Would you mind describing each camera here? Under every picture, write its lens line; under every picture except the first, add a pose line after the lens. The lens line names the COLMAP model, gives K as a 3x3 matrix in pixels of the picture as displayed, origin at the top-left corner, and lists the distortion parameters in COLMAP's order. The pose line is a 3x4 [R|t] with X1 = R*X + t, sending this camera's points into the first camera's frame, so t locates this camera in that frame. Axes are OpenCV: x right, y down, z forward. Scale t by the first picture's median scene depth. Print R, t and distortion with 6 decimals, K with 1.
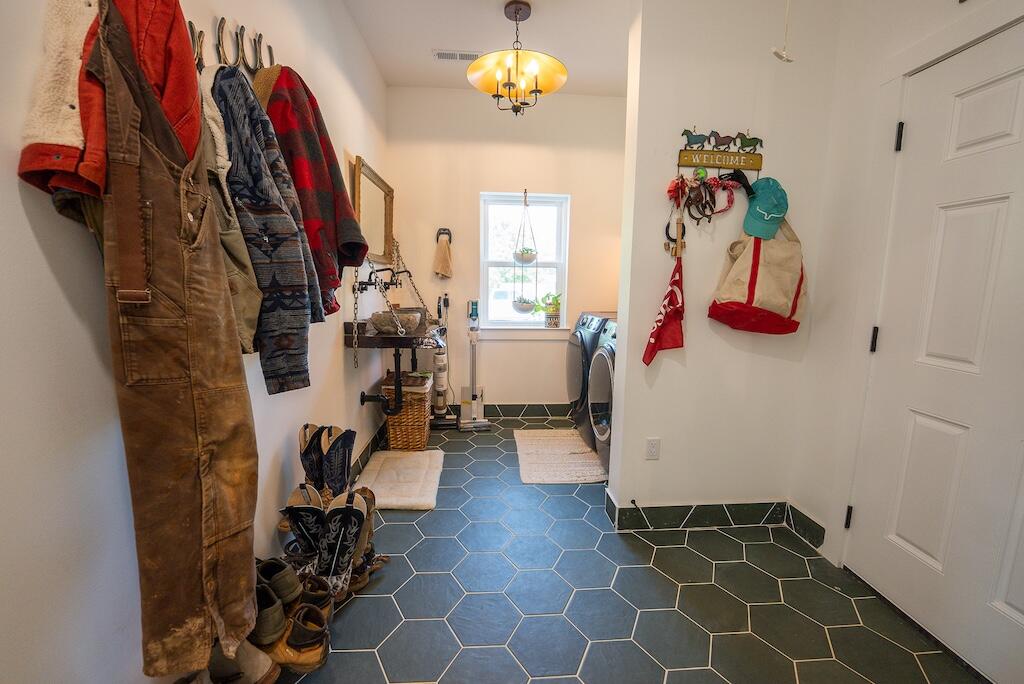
lens RADIAL K [[414.4, 0, 514.1], [0, 414.4, 341.7], [0, 0, 1]] dist [-0.021881, 0.000037]
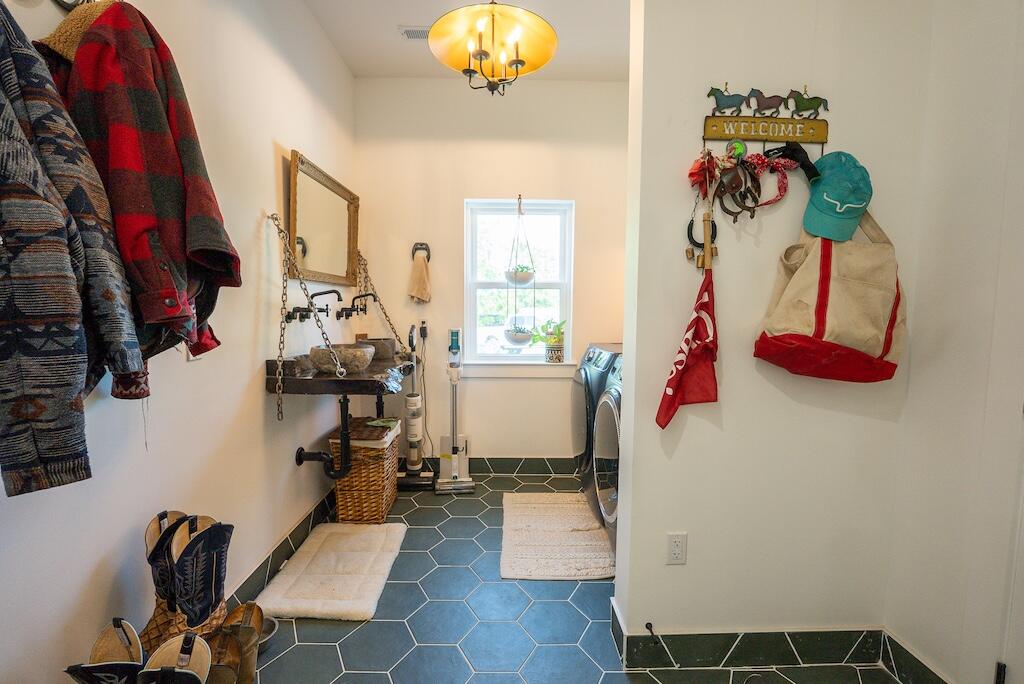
lens RADIAL K [[446.6, 0, 511.9], [0, 446.6, 343.8], [0, 0, 1]] dist [-0.014739, 0.000326]
pose [[0.998499, -0.002006, -0.054727, 0.094309], [-0.001292, 0.998187, -0.060168, -0.029873], [0.054748, 0.060148, 0.996687, 0.207637]]
